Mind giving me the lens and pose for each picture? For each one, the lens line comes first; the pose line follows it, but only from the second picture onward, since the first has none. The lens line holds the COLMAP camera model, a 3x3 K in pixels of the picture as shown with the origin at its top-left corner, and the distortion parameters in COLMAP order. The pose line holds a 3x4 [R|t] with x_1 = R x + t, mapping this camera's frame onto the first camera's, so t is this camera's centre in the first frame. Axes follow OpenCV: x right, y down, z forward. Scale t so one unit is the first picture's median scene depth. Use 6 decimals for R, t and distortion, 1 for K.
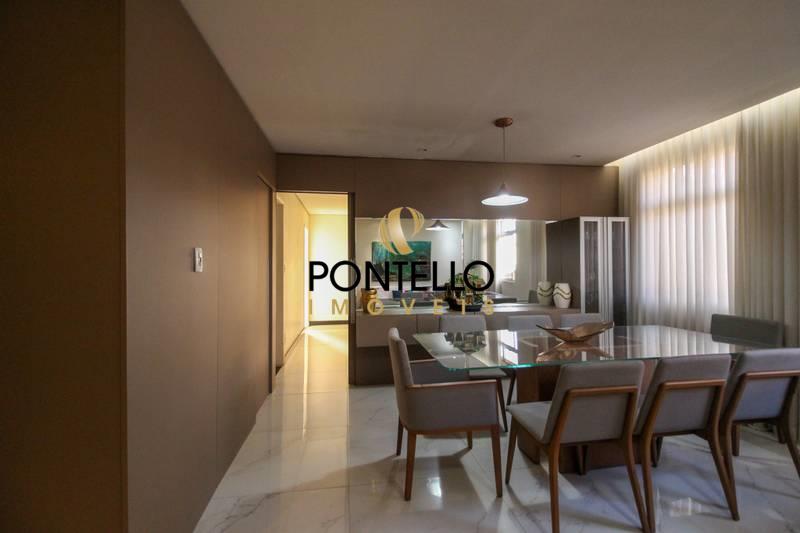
lens RADIAL K [[366.6, 0, 400.0], [0, 366.6, 266.5], [0, 0, 1]] dist [-0.002854, -0.001189]
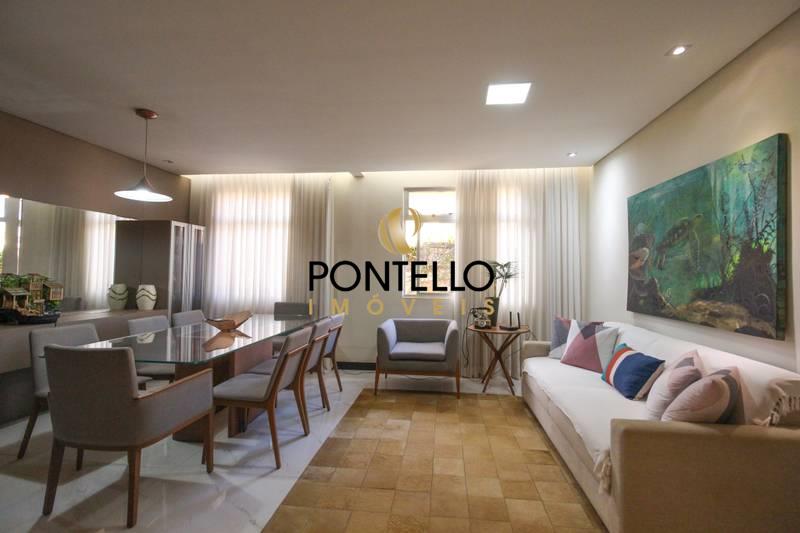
lens RADIAL K [[374.6, 0, 422.8], [0, 374.6, 259.9], [0, 0, 1]] dist [-0.000526, -0.000186]
pose [[0.216038, 0.049239, 0.975143, -0.406636], [-0.014486, 0.998779, -0.047223, 0.017035], [-0.976277, -0.003924, 0.216488, 0.072524]]
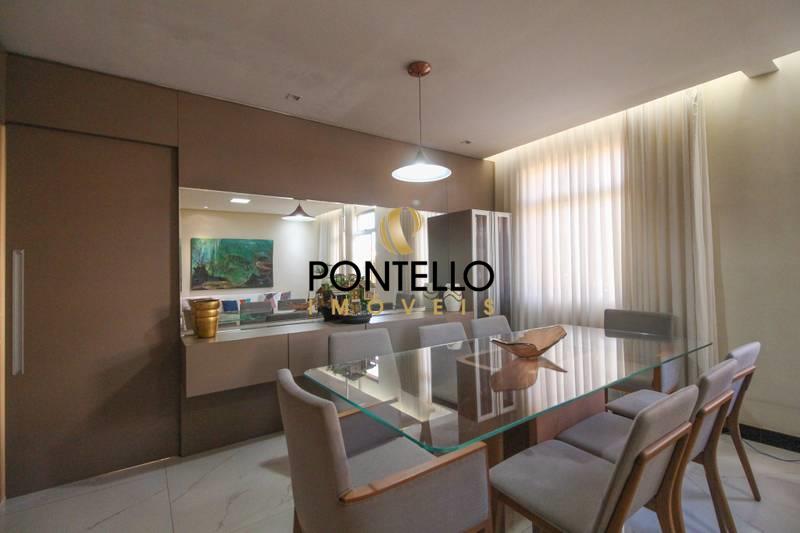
lens RADIAL K [[366.6, 0, 400.0], [0, 366.6, 266.5], [0, 0, 1]] dist [-0.002854, -0.001189]
pose [[0.892700, -0.000305, 0.450651, -0.073504], [0.008708, 0.999825, -0.016575, 0.019486], [-0.450567, 0.018721, 0.892546, 0.292932]]
